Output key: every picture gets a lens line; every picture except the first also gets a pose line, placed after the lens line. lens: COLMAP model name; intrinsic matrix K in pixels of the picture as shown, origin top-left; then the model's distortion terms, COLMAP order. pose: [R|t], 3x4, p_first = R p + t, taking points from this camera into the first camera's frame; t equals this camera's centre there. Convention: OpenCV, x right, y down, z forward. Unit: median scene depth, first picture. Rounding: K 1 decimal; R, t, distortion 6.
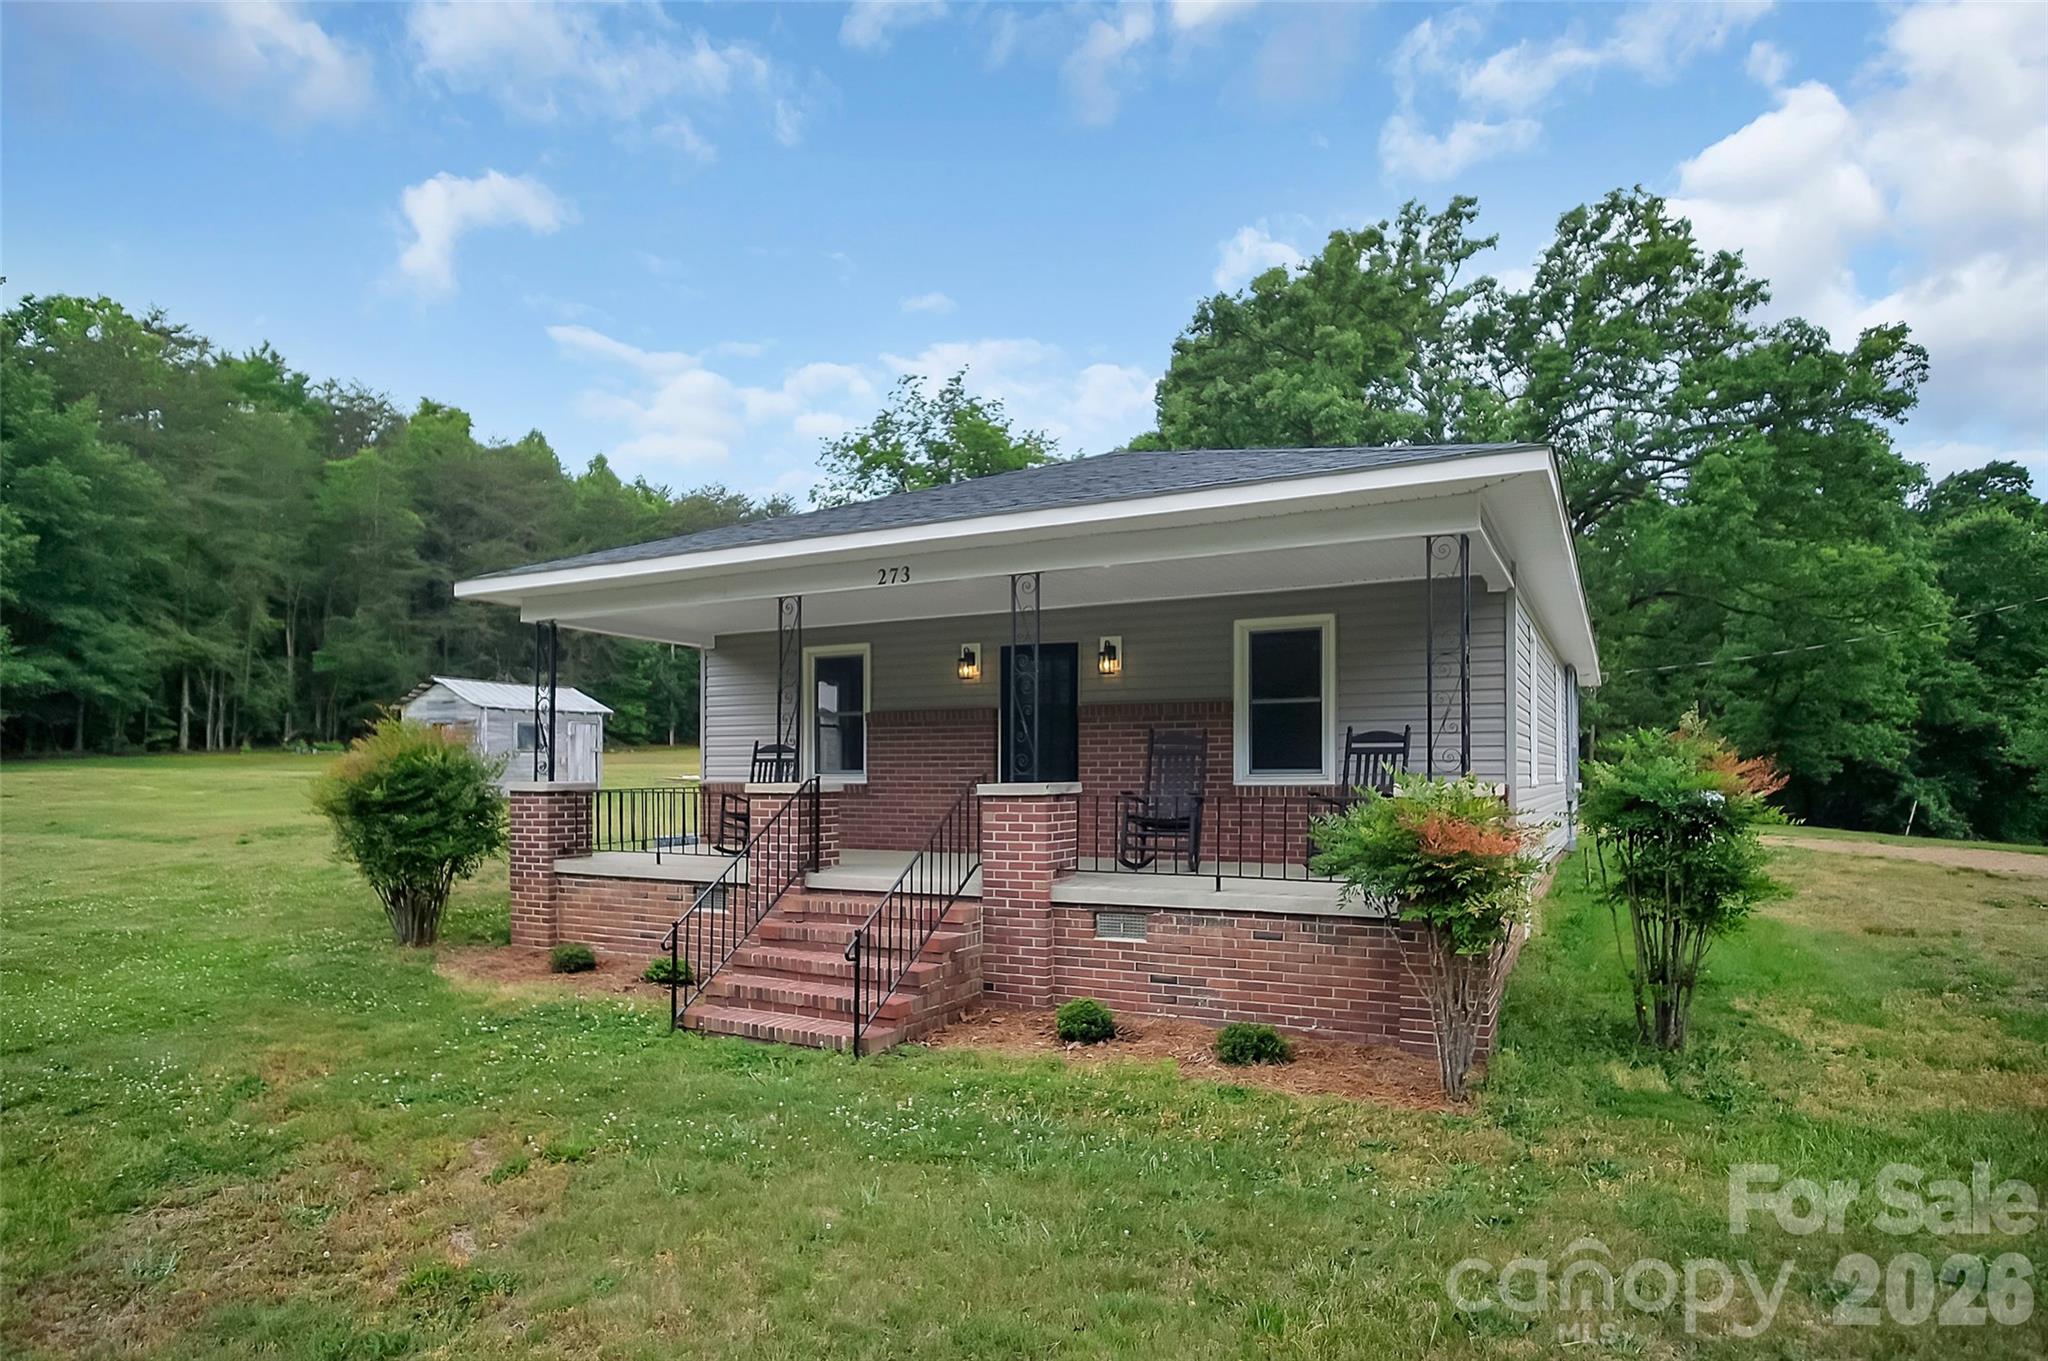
lens RADIAL K [[1145.3, 0, 1028.3], [0, 1145.3, 783.4], [0, 0, 1]] dist [-0.024003, 0.008214]
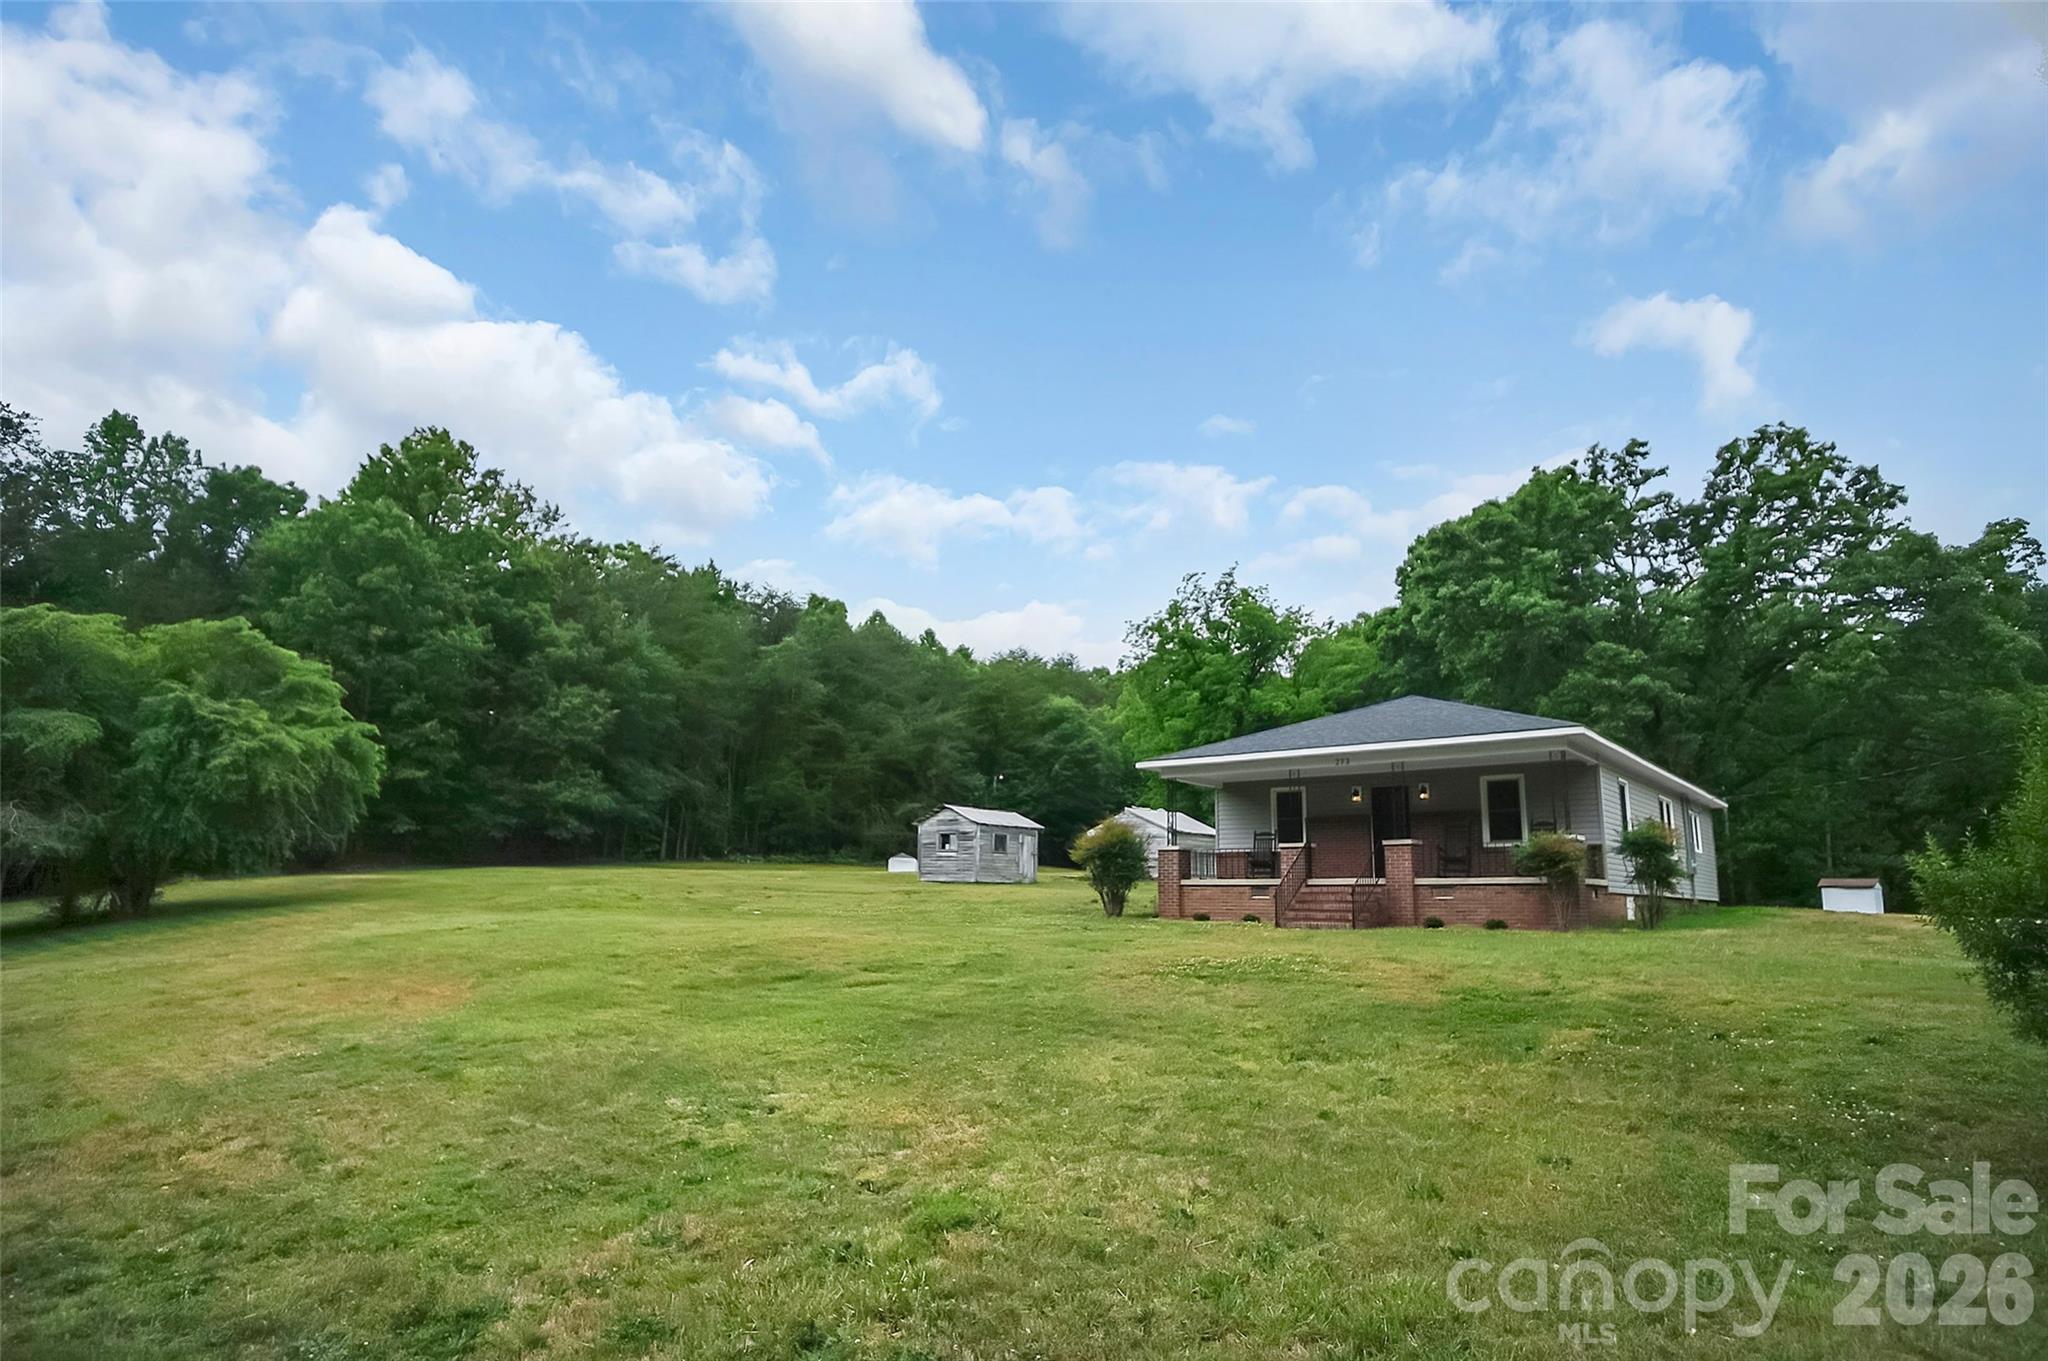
lens RADIAL K [[1145.3, 0, 1025.2], [0, 1145.3, 692.7], [0, 0, 1]] dist [-0.024003, 0.008214]
pose [[0.981340, -0.020365, -0.191201, -0.059770], [-0.016776, 0.981516, -0.190642, 0.031802], [0.191549, 0.190292, 0.962859, -0.309151]]
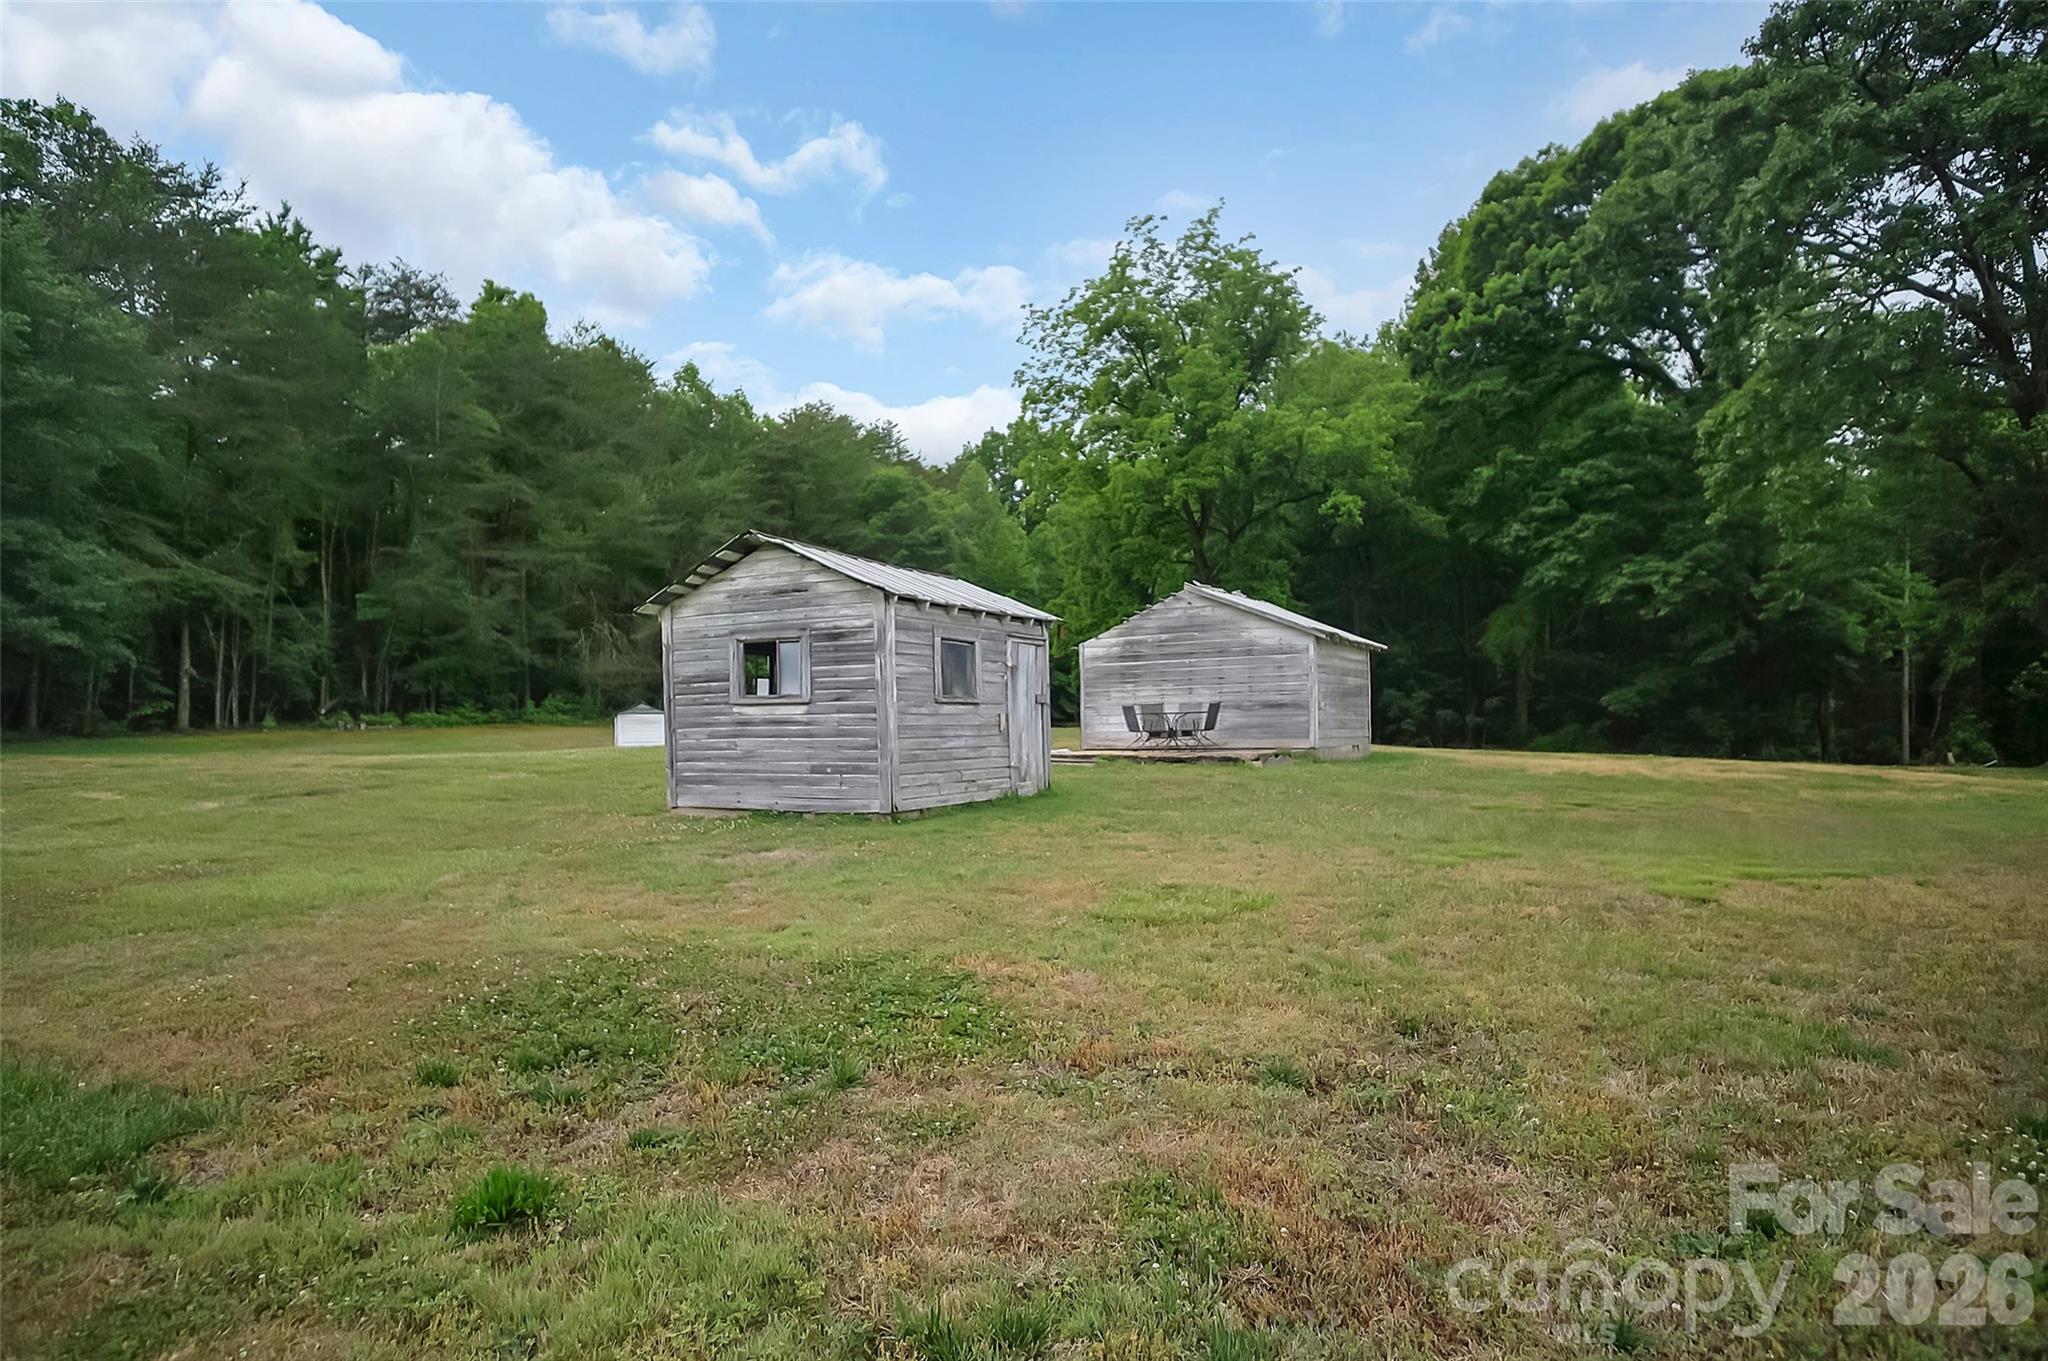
lens RADIAL K [[1145.3, 0, 1048.7], [0, 1145.3, 727.6], [0, 0, 1]] dist [-0.024003, 0.008214]
pose [[0.999755, -0.020070, 0.009321, -0.221180], [0.020253, 0.999597, -0.019913, -0.004572], [-0.008917, 0.020097, 0.999758, 0.301539]]
